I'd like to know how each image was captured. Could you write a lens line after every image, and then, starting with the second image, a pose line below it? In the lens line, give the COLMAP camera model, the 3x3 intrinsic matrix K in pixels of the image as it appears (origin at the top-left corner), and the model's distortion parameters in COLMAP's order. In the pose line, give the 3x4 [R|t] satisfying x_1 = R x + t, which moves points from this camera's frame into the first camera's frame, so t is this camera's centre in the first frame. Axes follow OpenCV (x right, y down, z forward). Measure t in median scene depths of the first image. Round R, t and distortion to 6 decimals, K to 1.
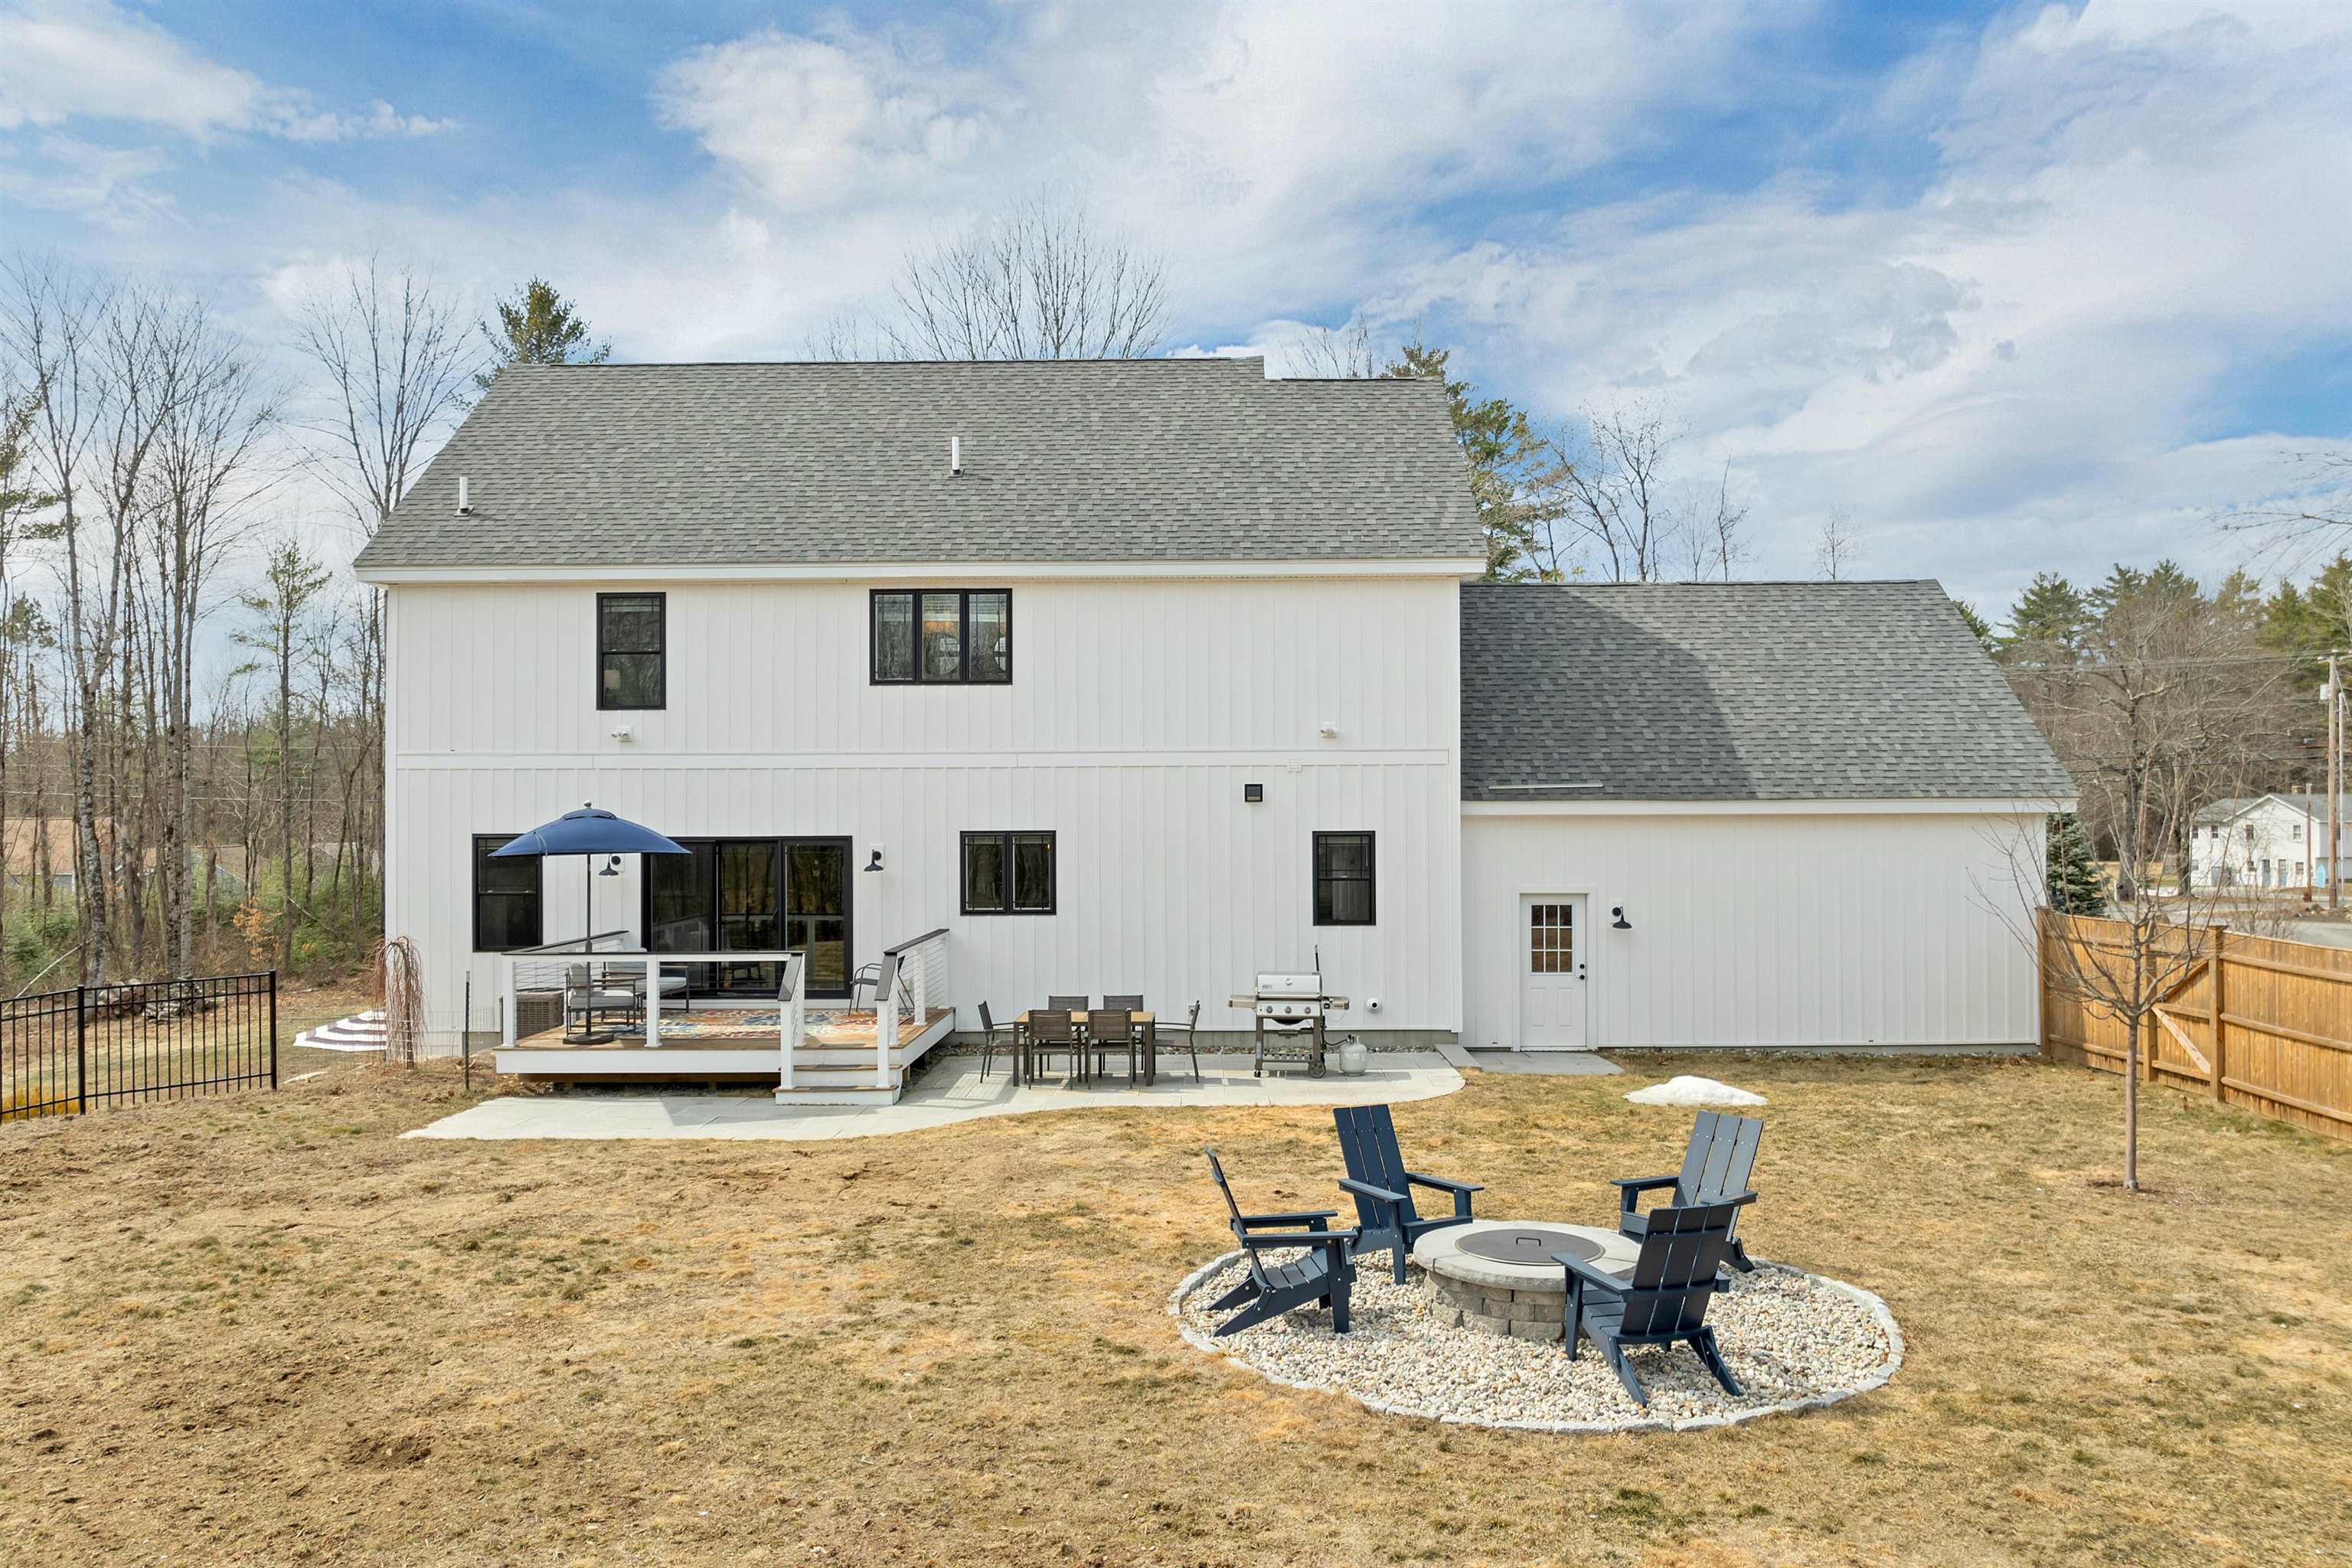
lens RADIAL K [[1713.0, 0, 1183.1], [0, 1713.0, 813.4], [0, 0, 1]] dist [-0.012167, -0.039103]
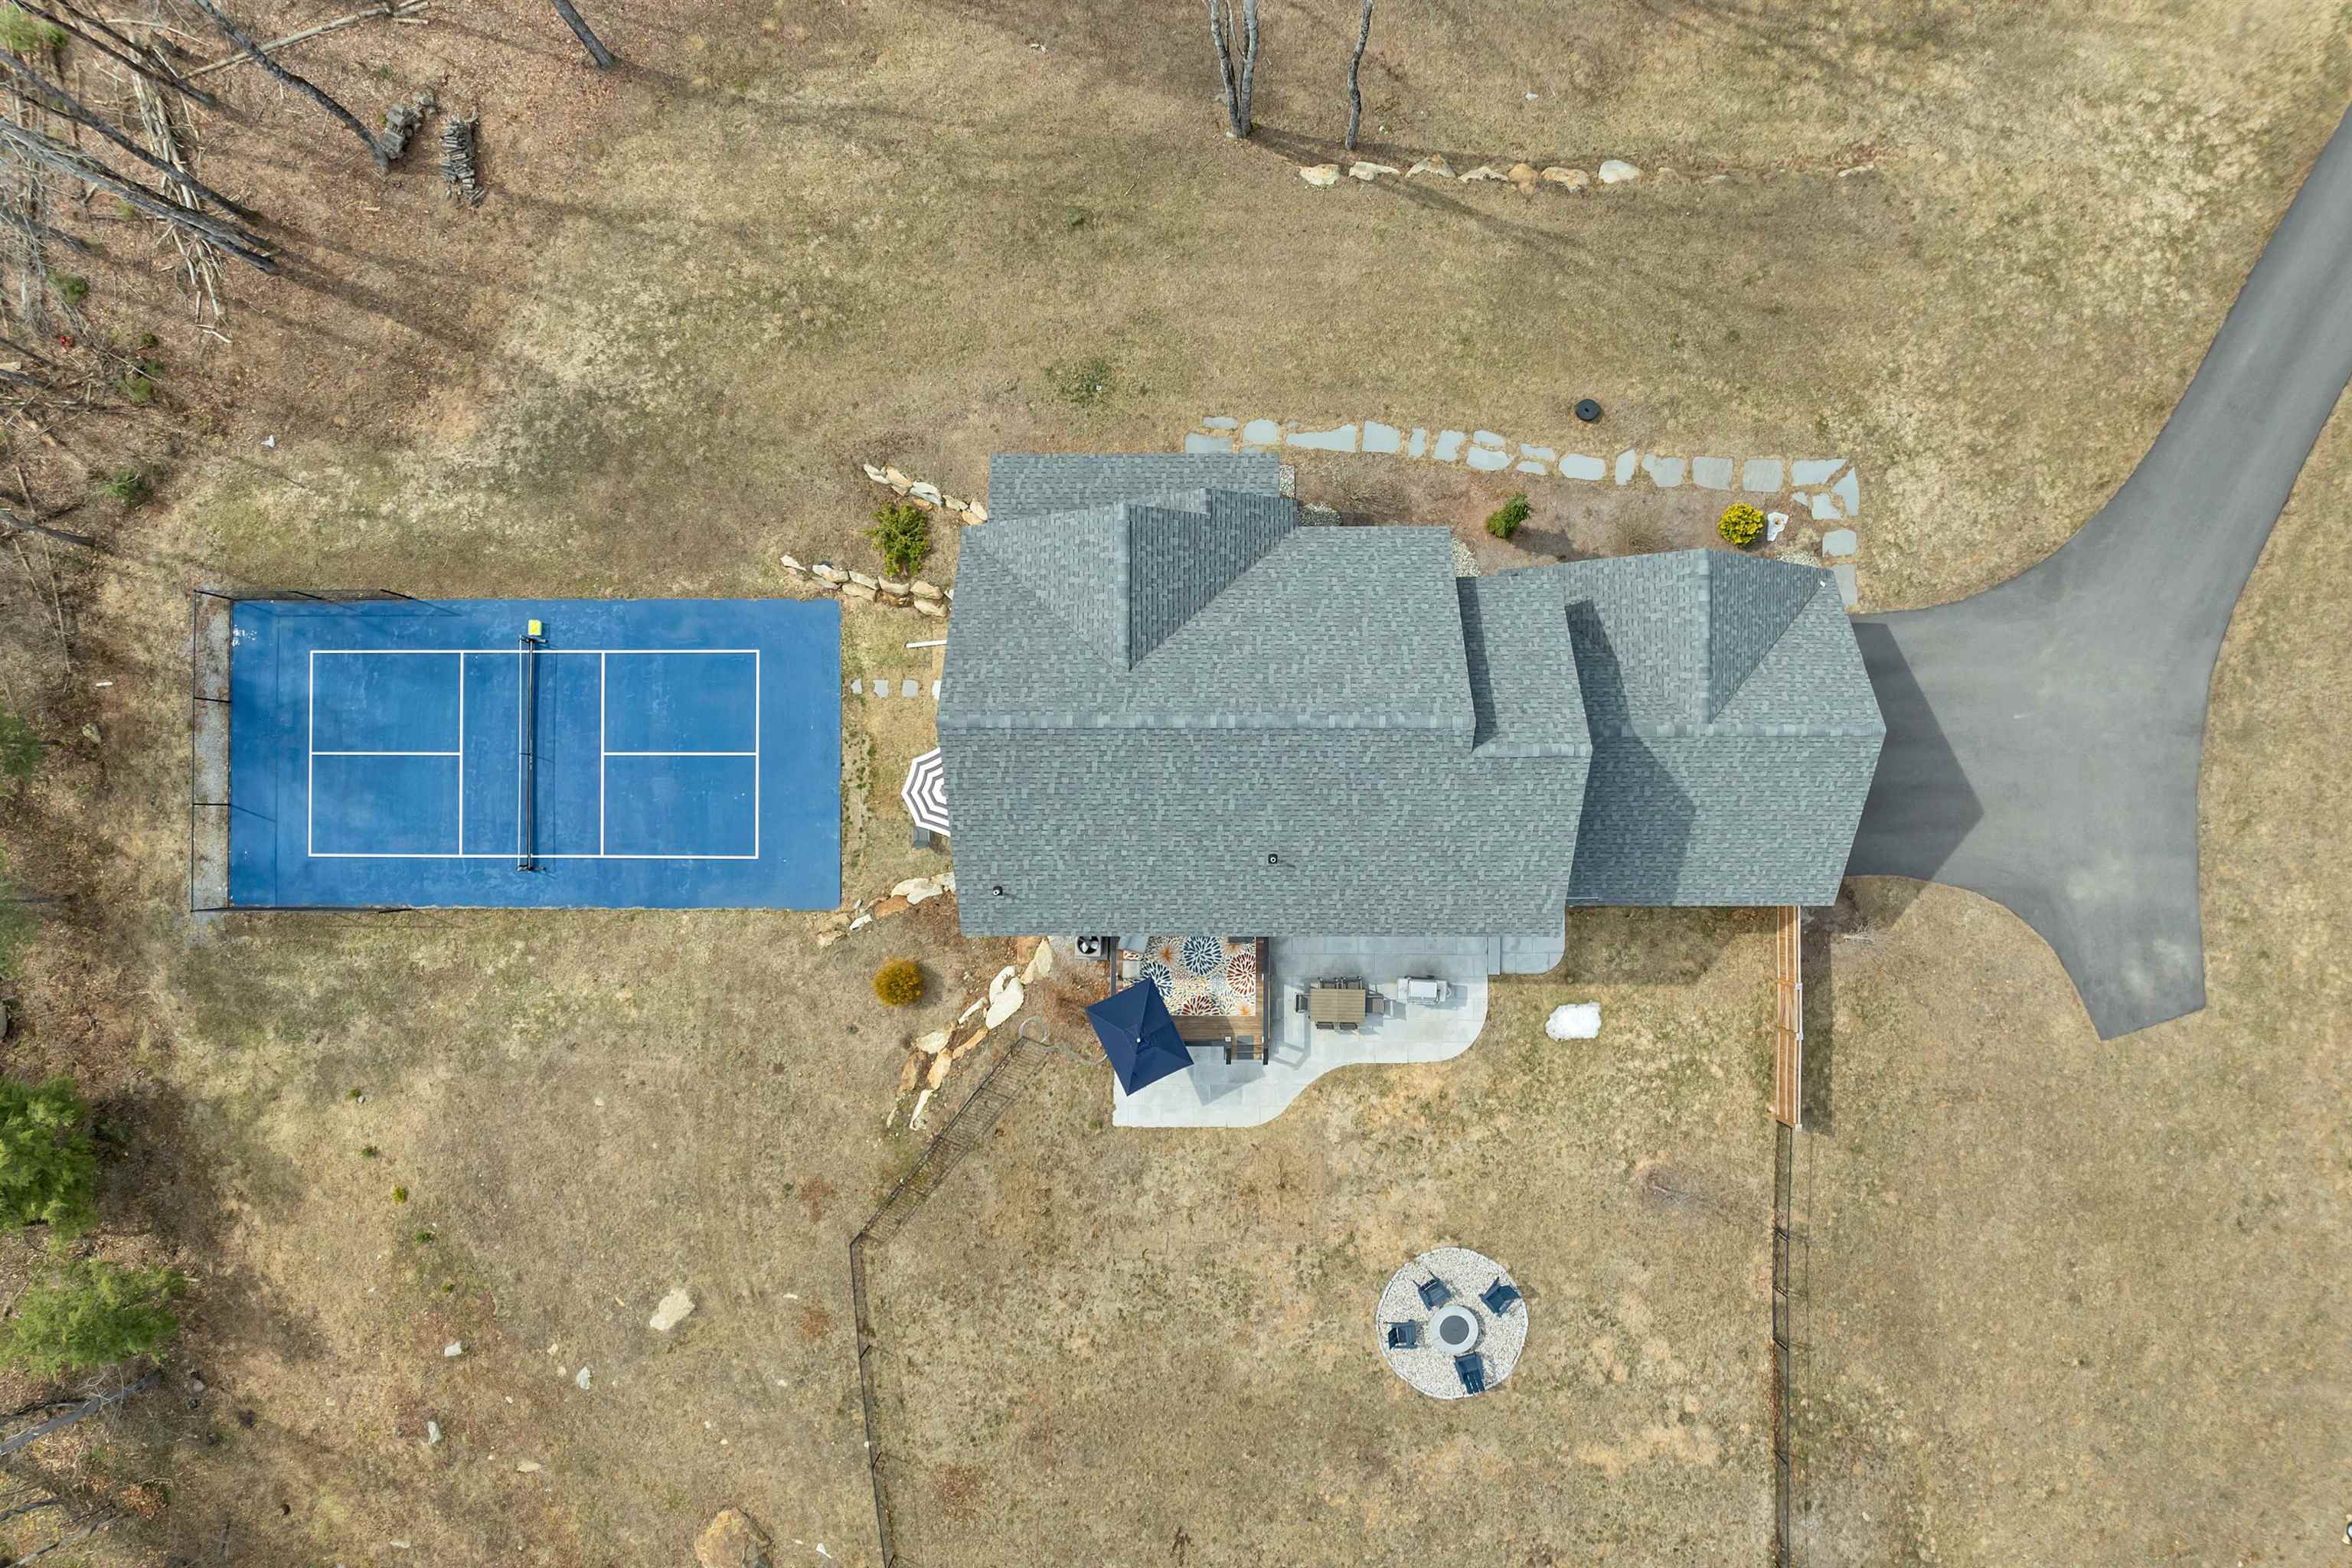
lens RADIAL K [[1713.0, 0, 1183.1], [0, 1713.0, 813.4], [0, 0, 1]] dist [-0.012167, -0.039103]
pose [[0.999839, -0.014773, -0.010145, -0.219462], [0.009887, -0.017421, 0.999799, -2.044406], [-0.014946, -0.999739, -0.017272, 1.159777]]
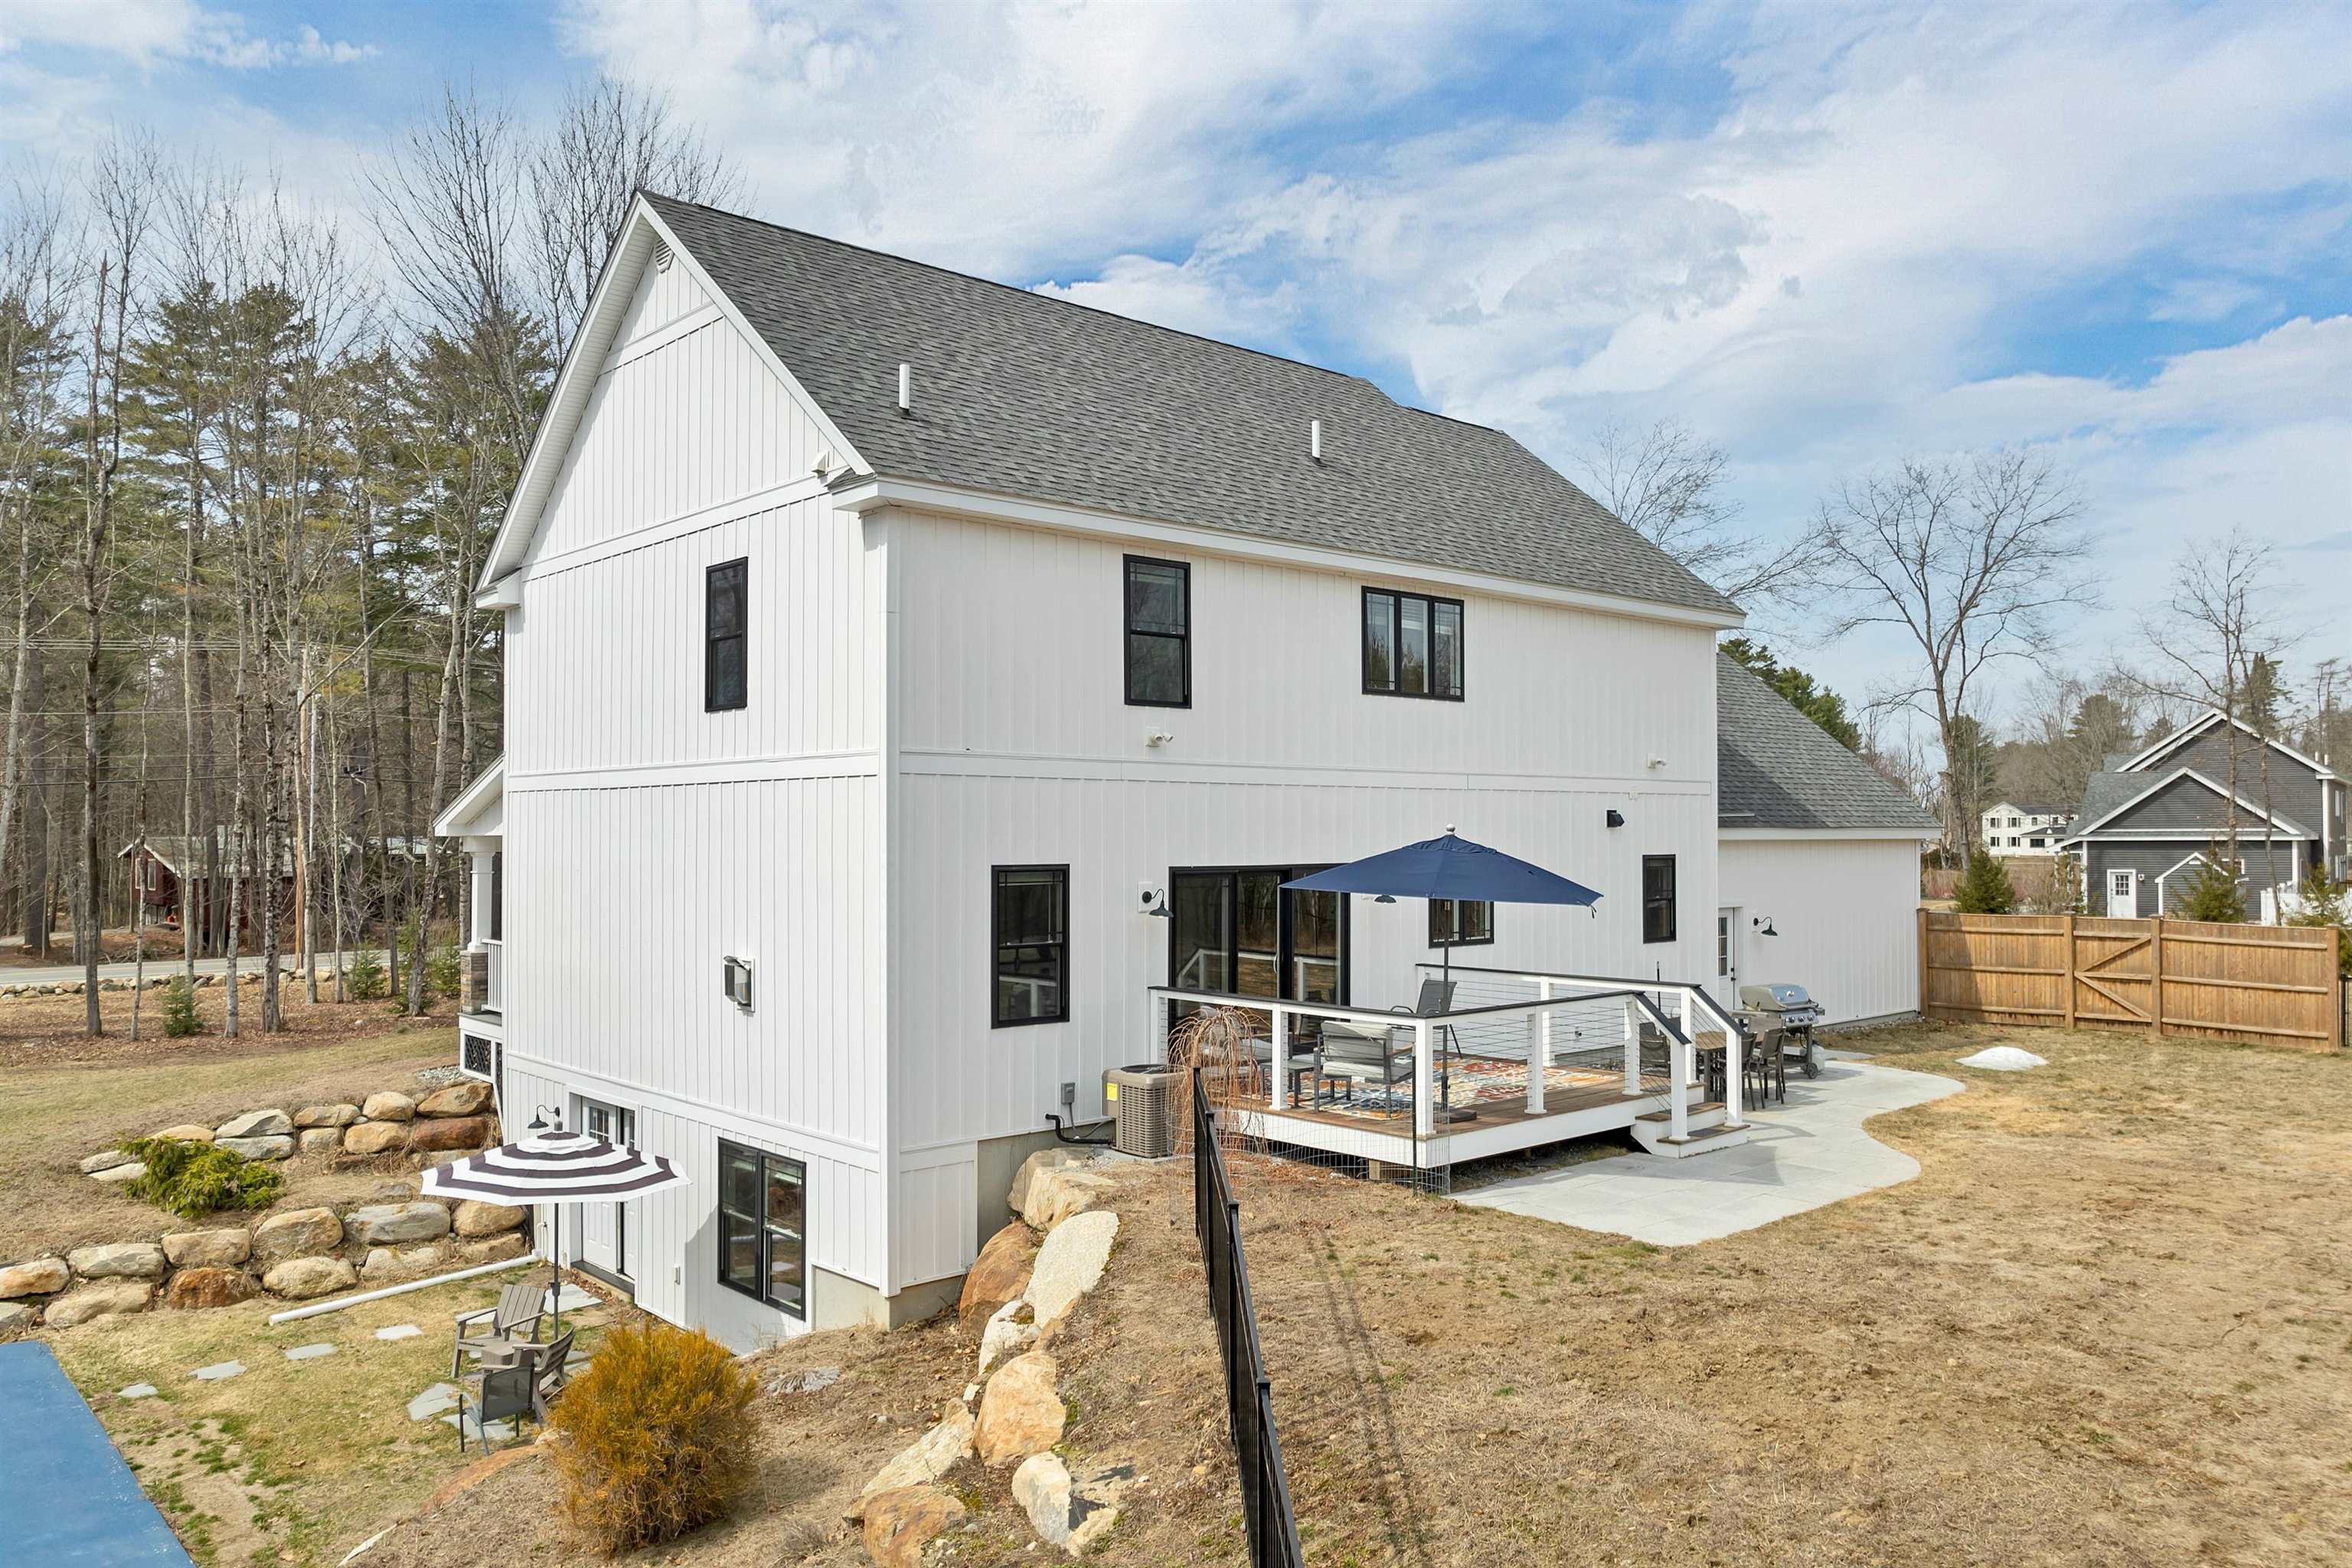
lens RADIAL K [[1713.0, 0, 1183.1], [0, 1713.0, 813.4], [0, 0, 1]] dist [-0.012167, -0.039103]
pose [[0.732433, 0.010977, 0.680750, -0.854093], [-0.003689, 0.999919, -0.012155, -0.001527], [-0.680829, 0.006391, 0.732415, 0.413170]]
